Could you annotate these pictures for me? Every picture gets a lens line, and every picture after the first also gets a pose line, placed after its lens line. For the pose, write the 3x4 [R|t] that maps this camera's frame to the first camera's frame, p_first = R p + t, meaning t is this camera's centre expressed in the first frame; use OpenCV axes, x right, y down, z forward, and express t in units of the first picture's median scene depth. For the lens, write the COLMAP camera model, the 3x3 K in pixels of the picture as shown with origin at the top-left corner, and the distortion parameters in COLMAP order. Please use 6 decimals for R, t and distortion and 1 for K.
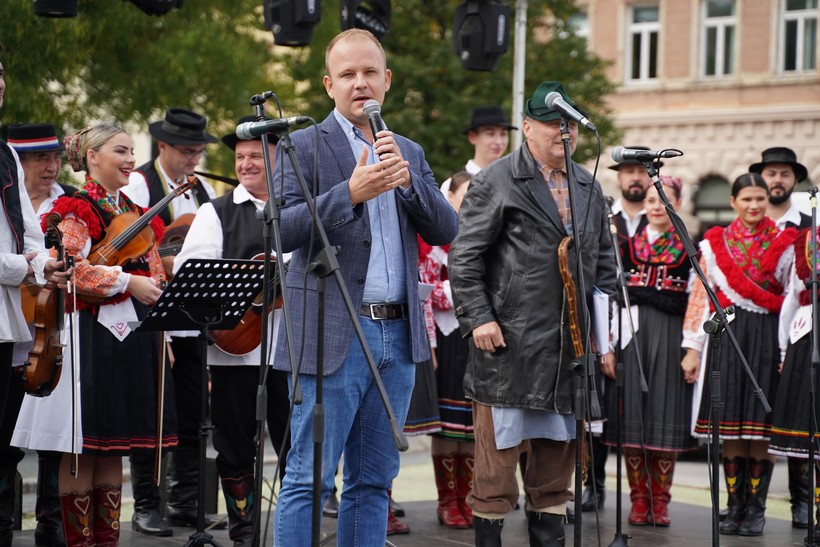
lens RADIAL K [[1728.4, 0, 410.0], [0, 1728.4, 273.5], [0, 0, 1]] dist [0.077929, 0.109786]
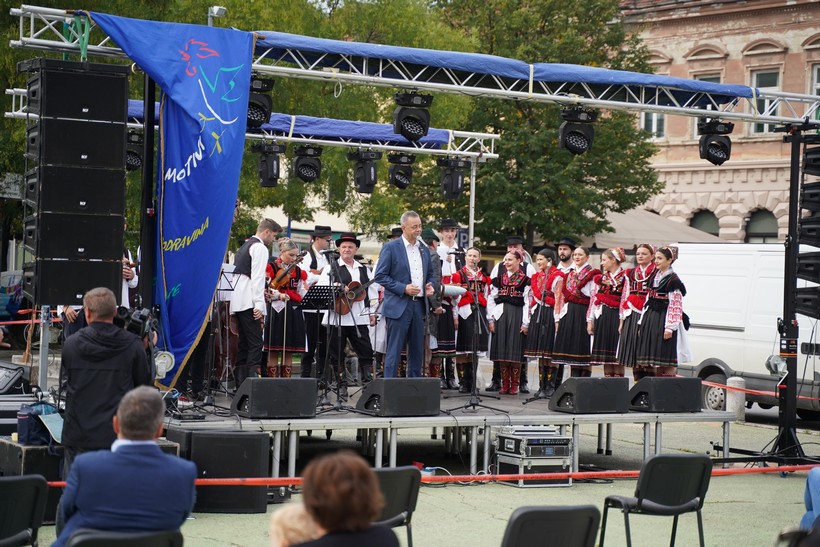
lens RADIAL K [[1728.4, 0, 410.0], [0, 1728.4, 273.5], [0, 0, 1]] dist [0.077929, 0.109786]
pose [[0.993856, 0.005290, -0.110557, 0.269768], [-0.005718, 0.999977, -0.003550, -0.013594], [0.110535, 0.004160, 0.993863, -1.423455]]
